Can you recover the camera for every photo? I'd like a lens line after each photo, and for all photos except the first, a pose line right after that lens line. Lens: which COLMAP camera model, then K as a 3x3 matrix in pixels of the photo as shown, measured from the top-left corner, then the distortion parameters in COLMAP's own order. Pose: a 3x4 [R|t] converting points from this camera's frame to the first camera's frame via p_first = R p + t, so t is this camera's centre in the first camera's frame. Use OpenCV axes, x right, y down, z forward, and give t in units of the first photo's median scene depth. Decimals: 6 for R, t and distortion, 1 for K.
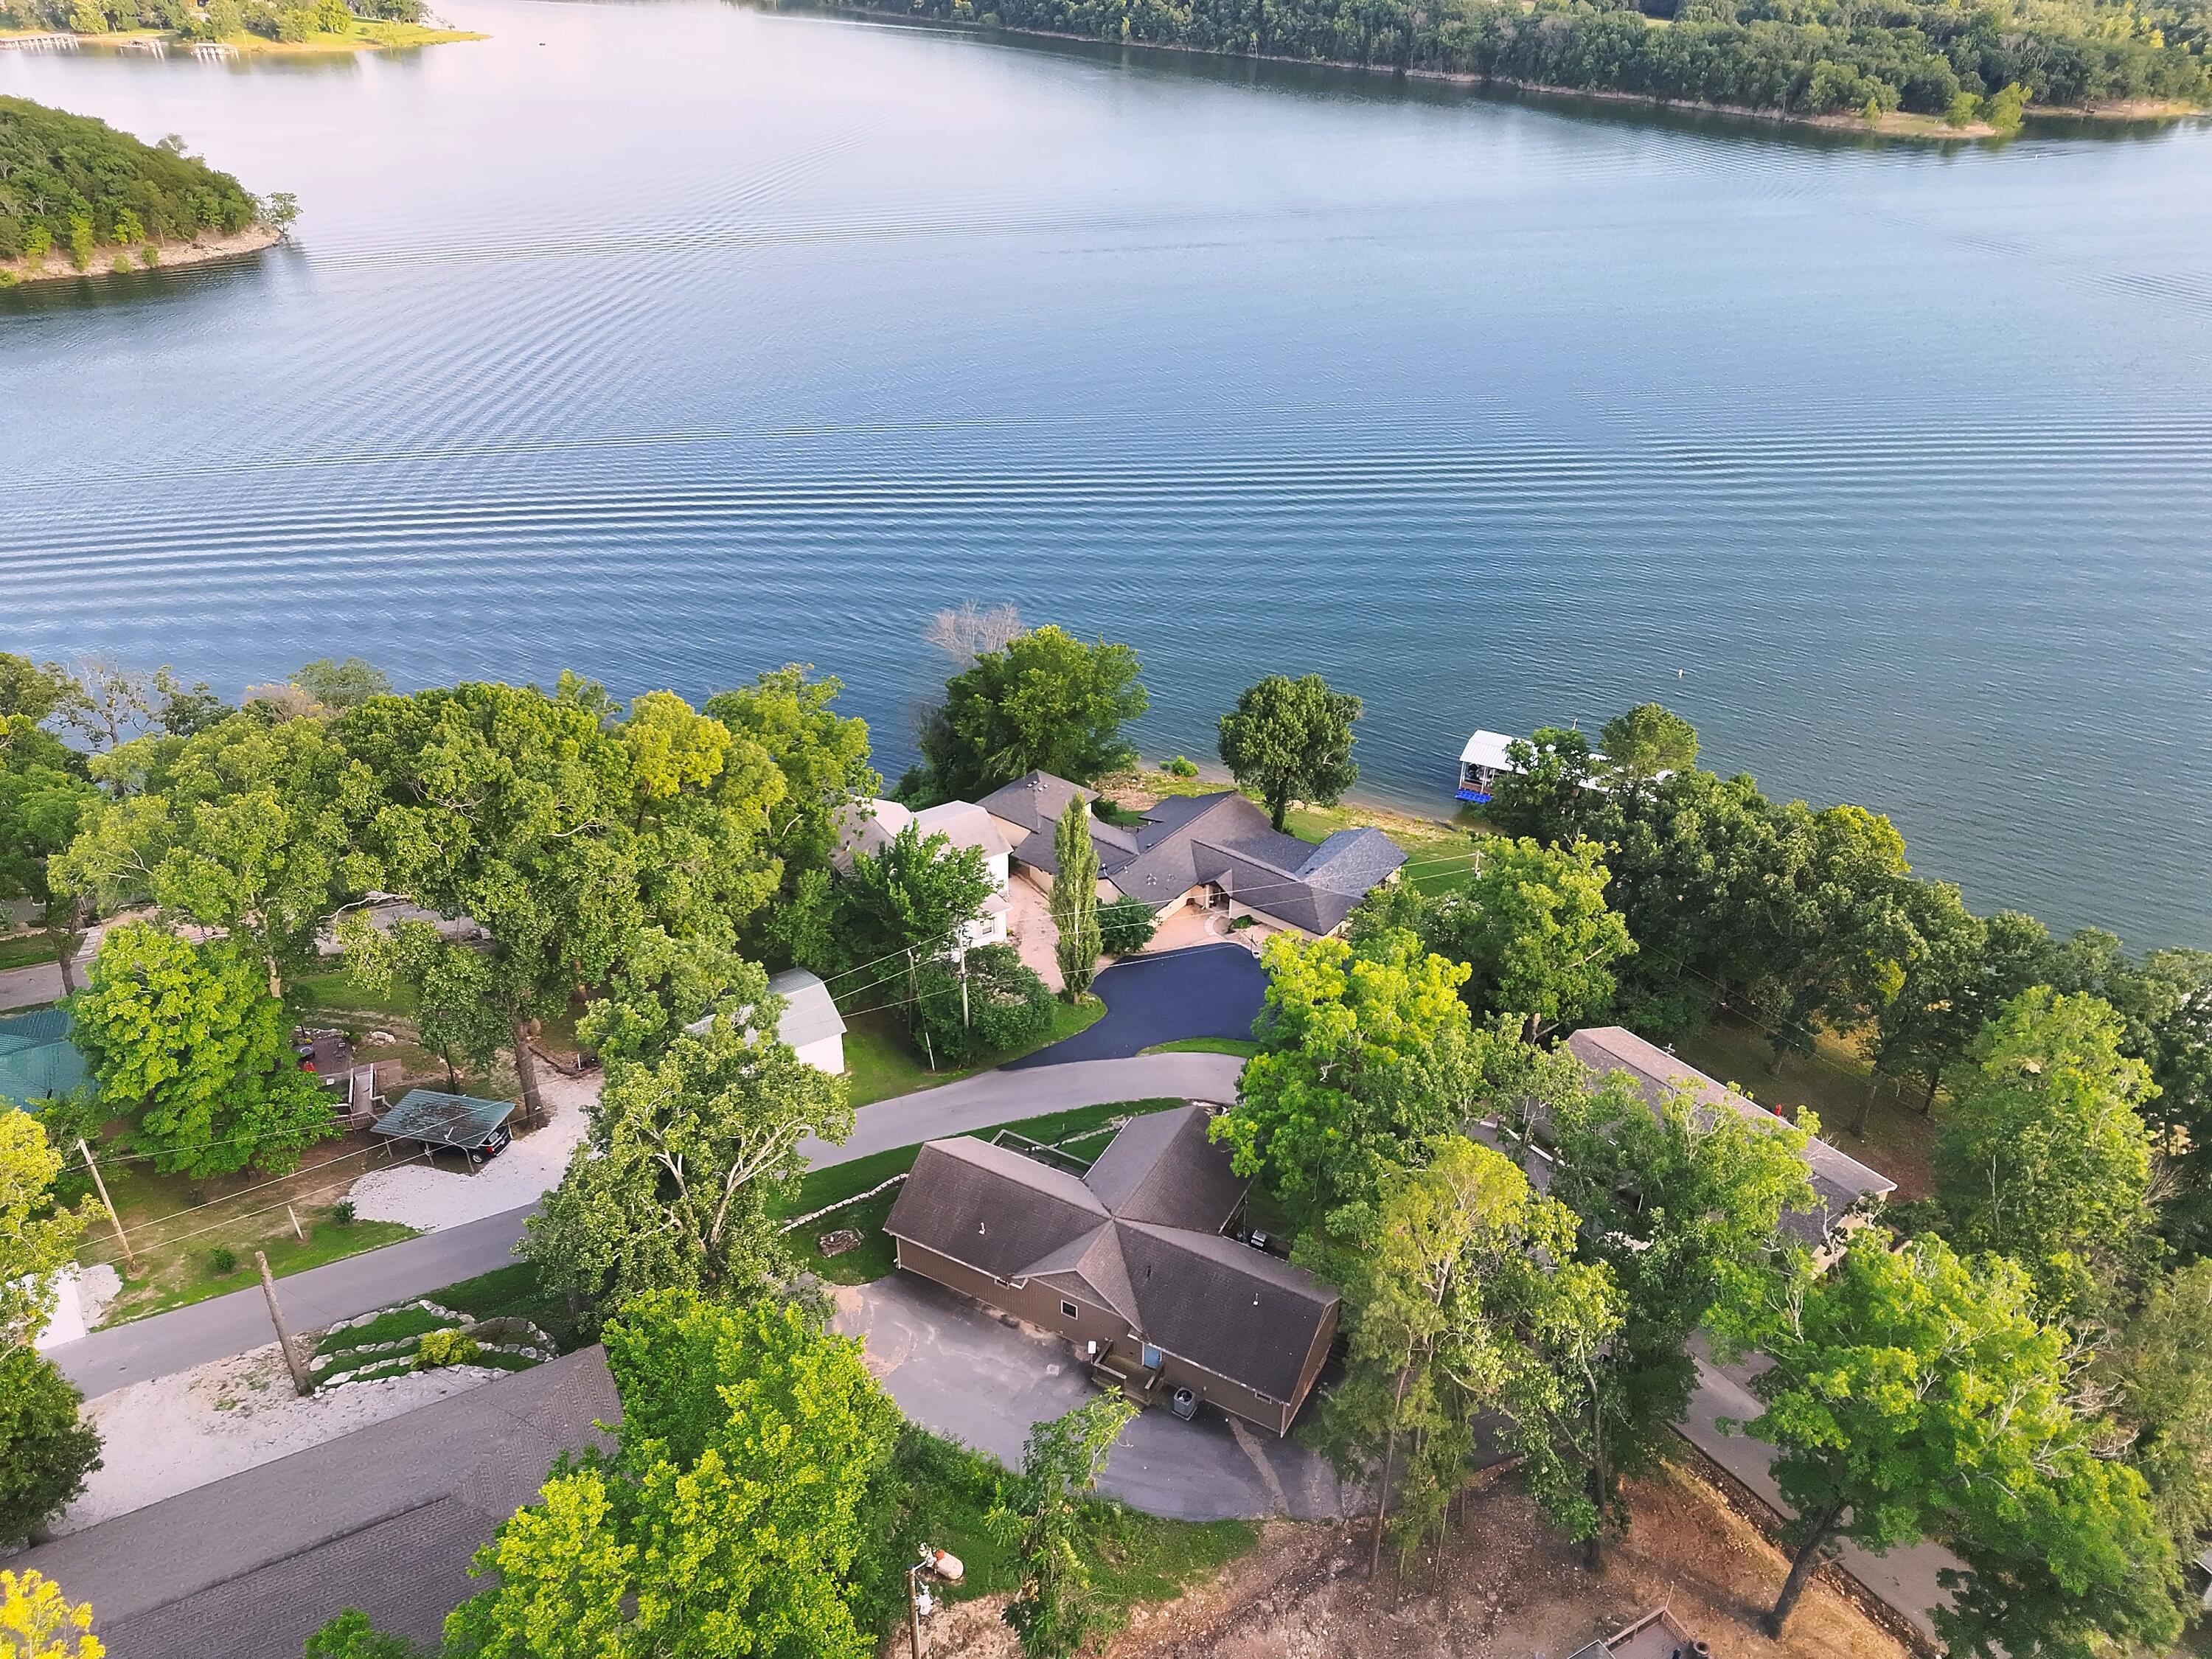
lens RADIAL K [[1555.5, 0, 1106.6], [0, 1555.5, 825.7], [0, 0, 1]] dist [0.062356, -0.048351]
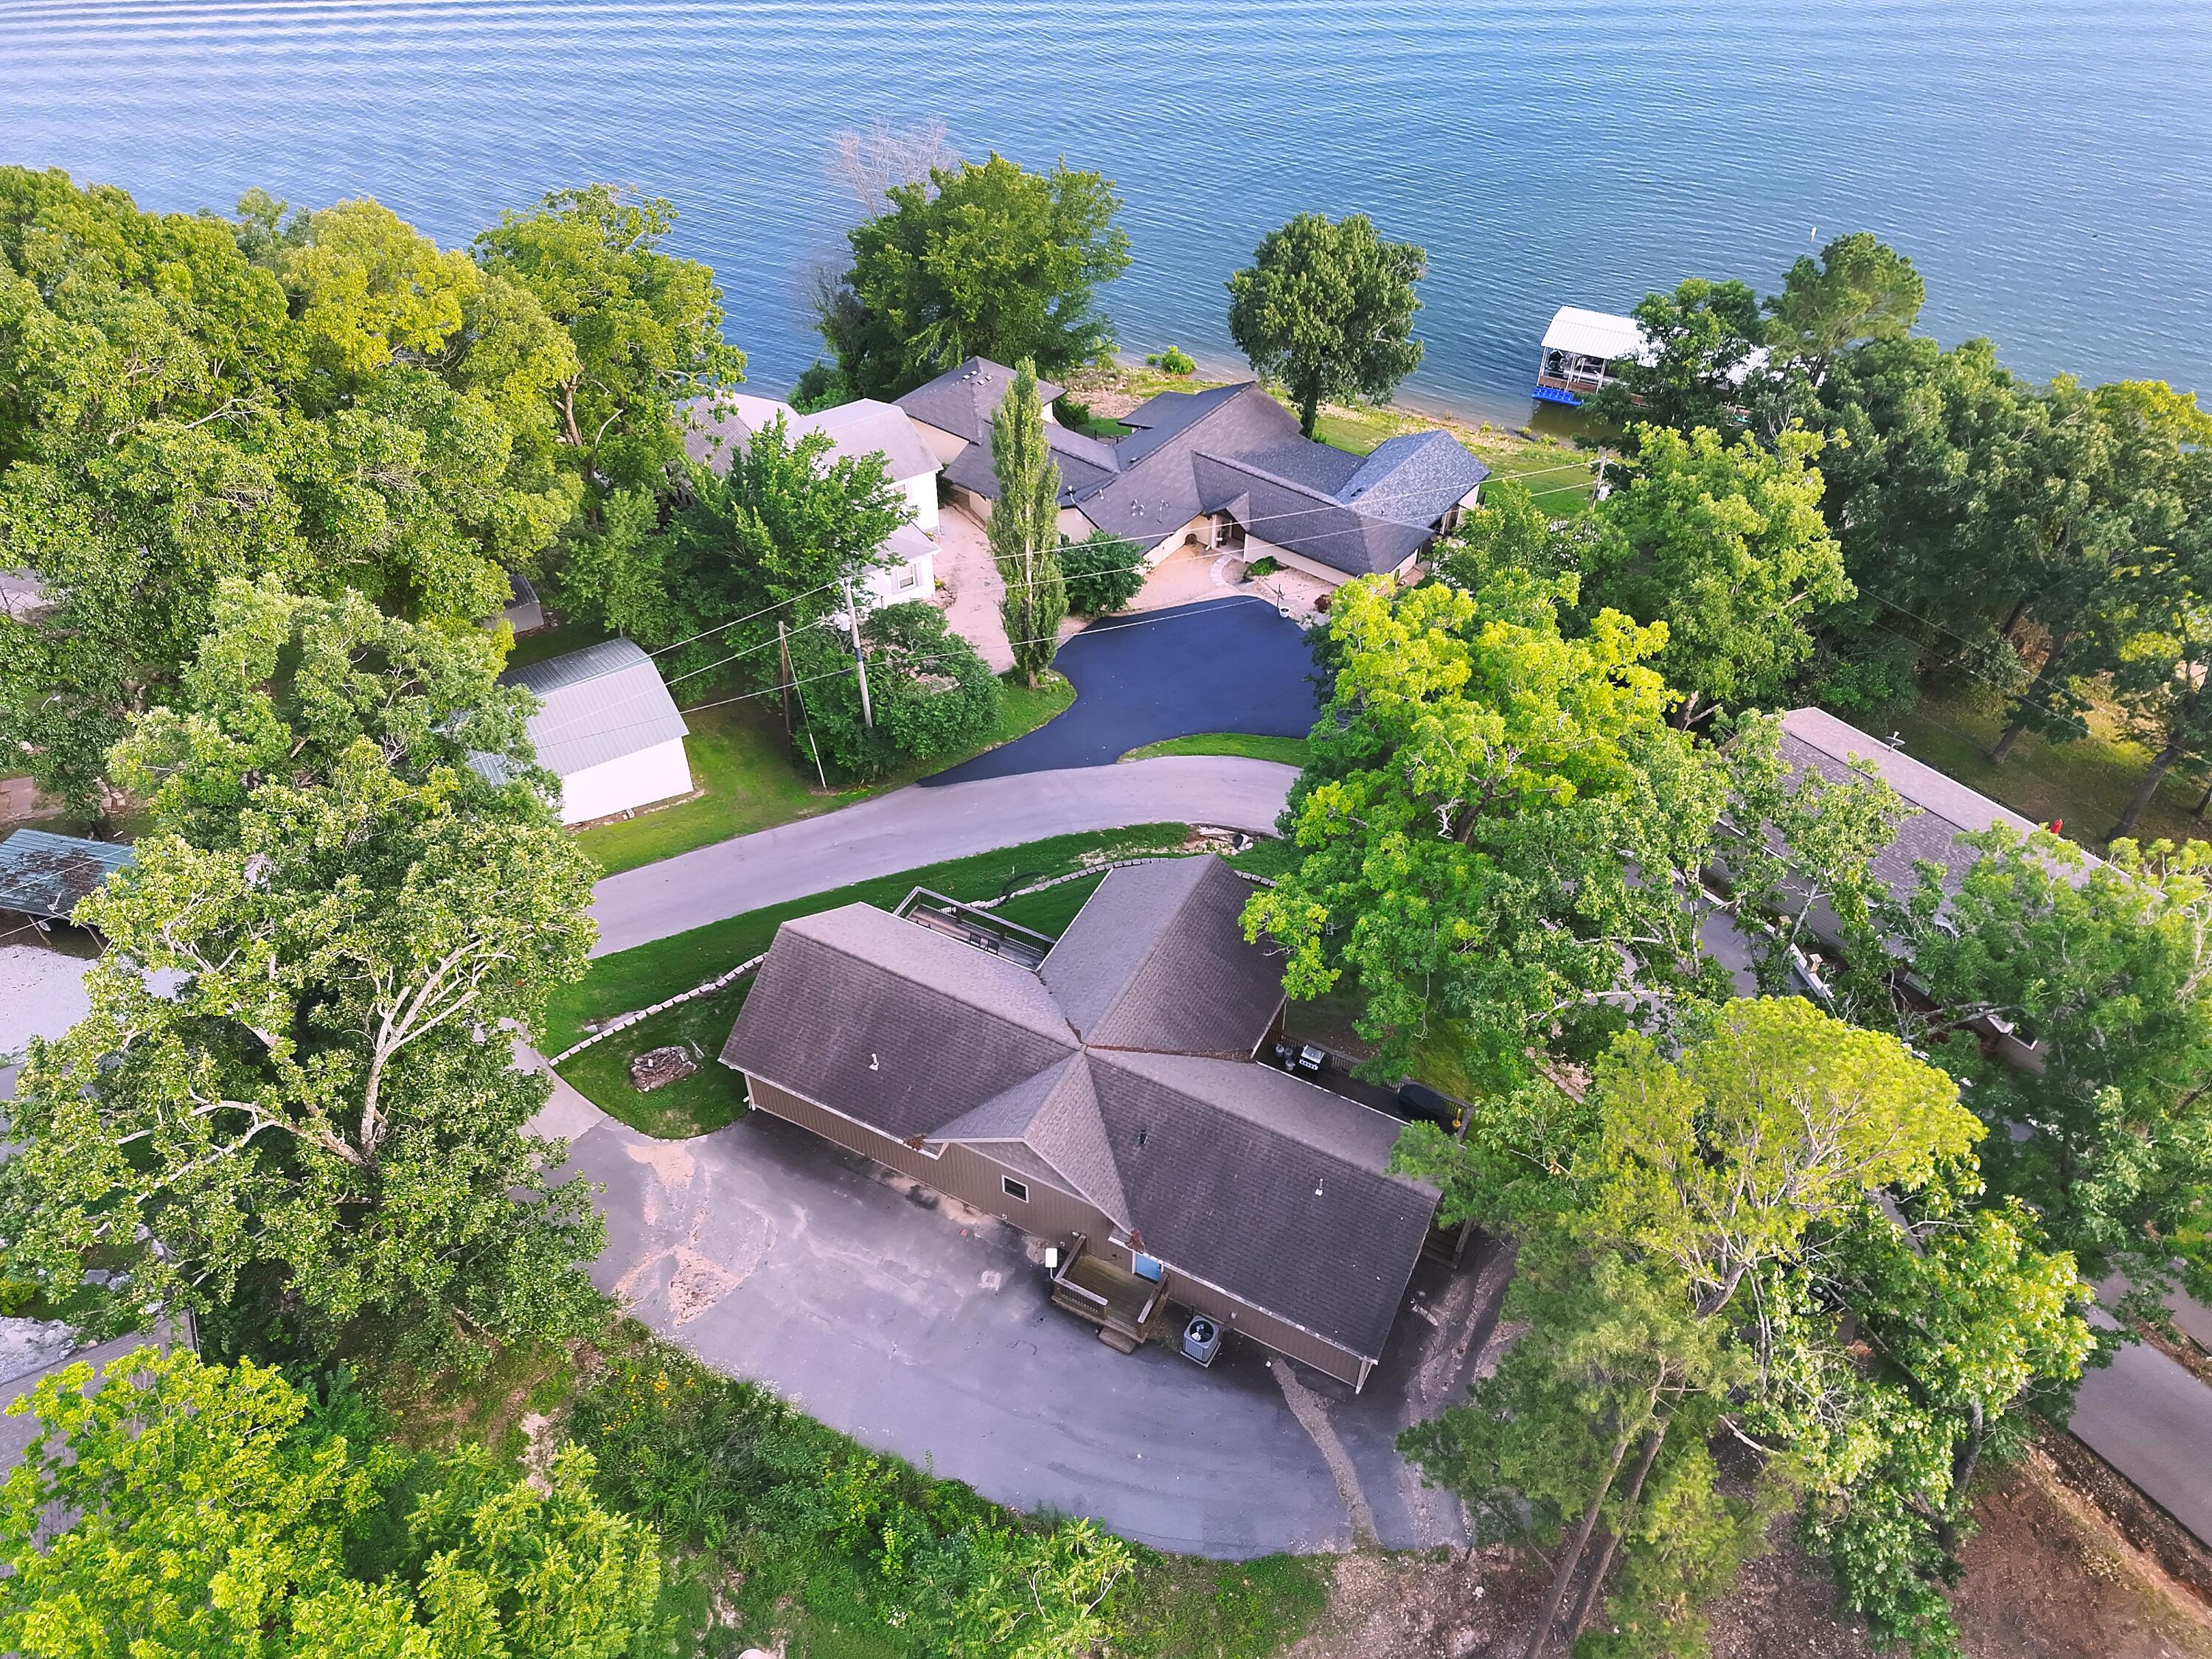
lens RADIAL K [[1555.5, 0, 1099.0], [0, 1555.5, 835.8], [0, 0, 1]] dist [0.062356, -0.048351]
pose [[0.999893, -0.013195, 0.006306, 0.005741], [0.011429, 0.974065, 0.225978, 0.023047], [-0.009124, -0.225881, 0.974112, 0.316376]]
